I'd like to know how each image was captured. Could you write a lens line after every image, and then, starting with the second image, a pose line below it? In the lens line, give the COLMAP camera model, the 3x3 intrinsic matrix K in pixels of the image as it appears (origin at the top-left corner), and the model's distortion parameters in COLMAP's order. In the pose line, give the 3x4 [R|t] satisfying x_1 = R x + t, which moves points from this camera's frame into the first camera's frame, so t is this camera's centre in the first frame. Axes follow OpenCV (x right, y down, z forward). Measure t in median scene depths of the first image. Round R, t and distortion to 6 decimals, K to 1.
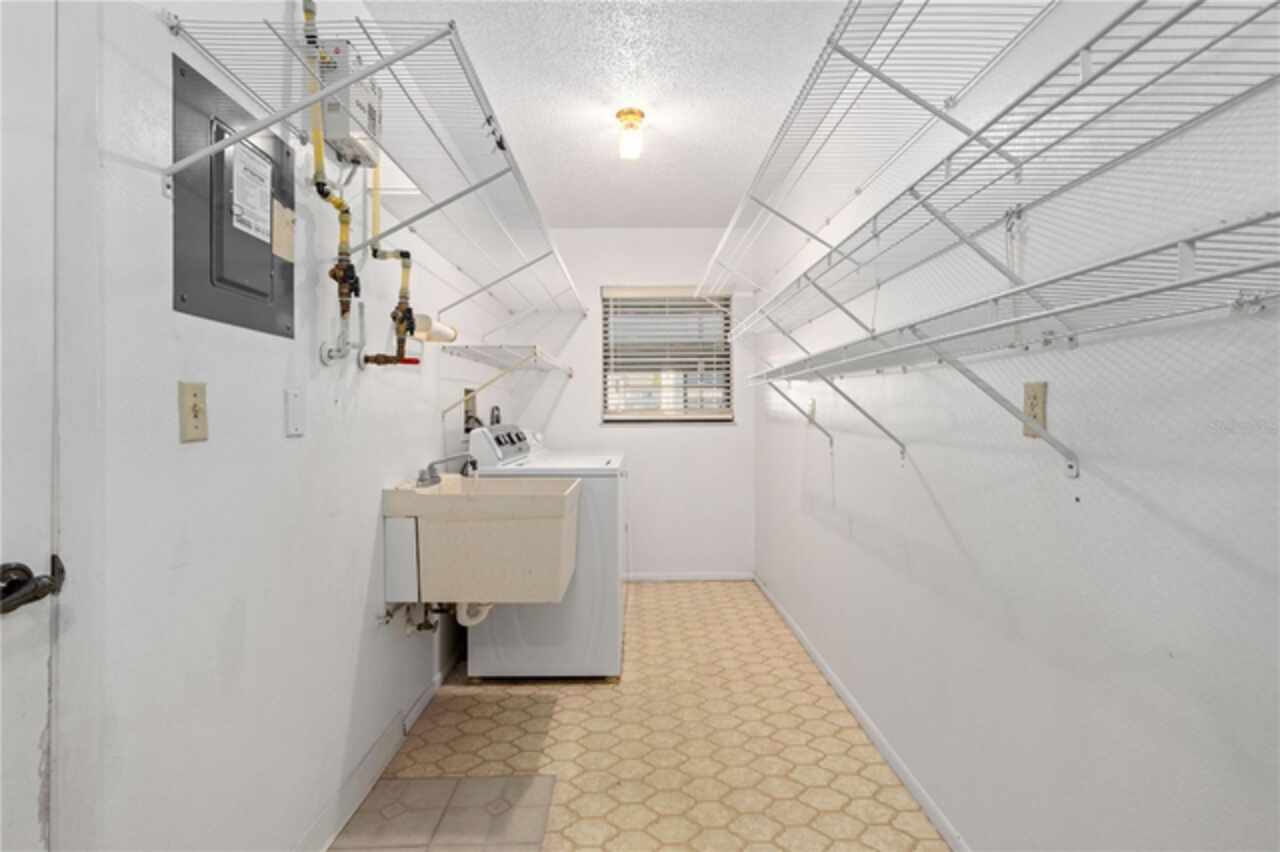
lens RADIAL K [[585.0, 0, 637.9], [0, 585.0, 418.8], [0, 0, 1]] dist [-0.004646, -0.000410]
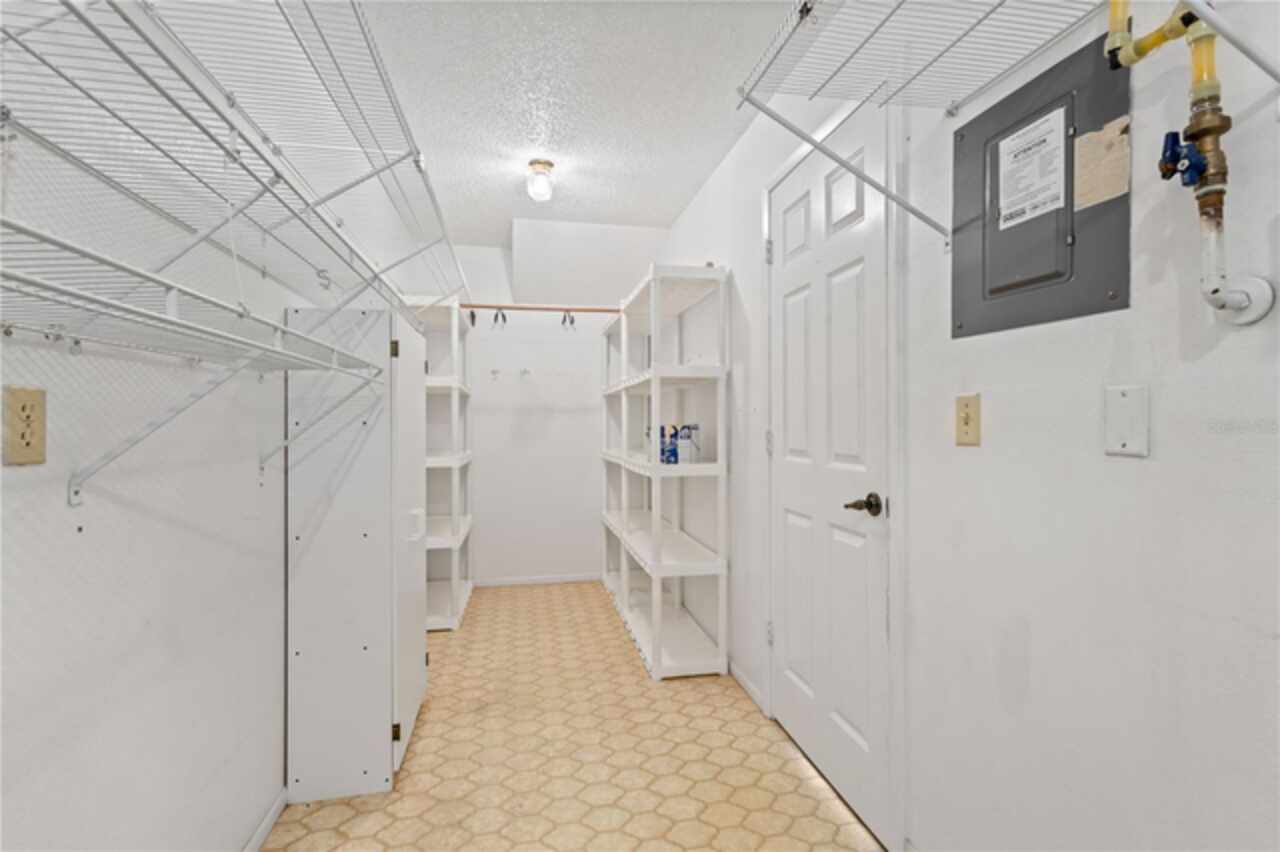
lens RADIAL K [[585.0, 0, 630.4], [0, 585.0, 421.6], [0, 0, 1]] dist [-0.004646, -0.000410]
pose [[-0.985043, 0.009969, -0.172021, 0.091561], [0.008149, 0.999903, 0.011283, -0.024011], [0.172117, 0.009712, -0.985029, 1.825392]]
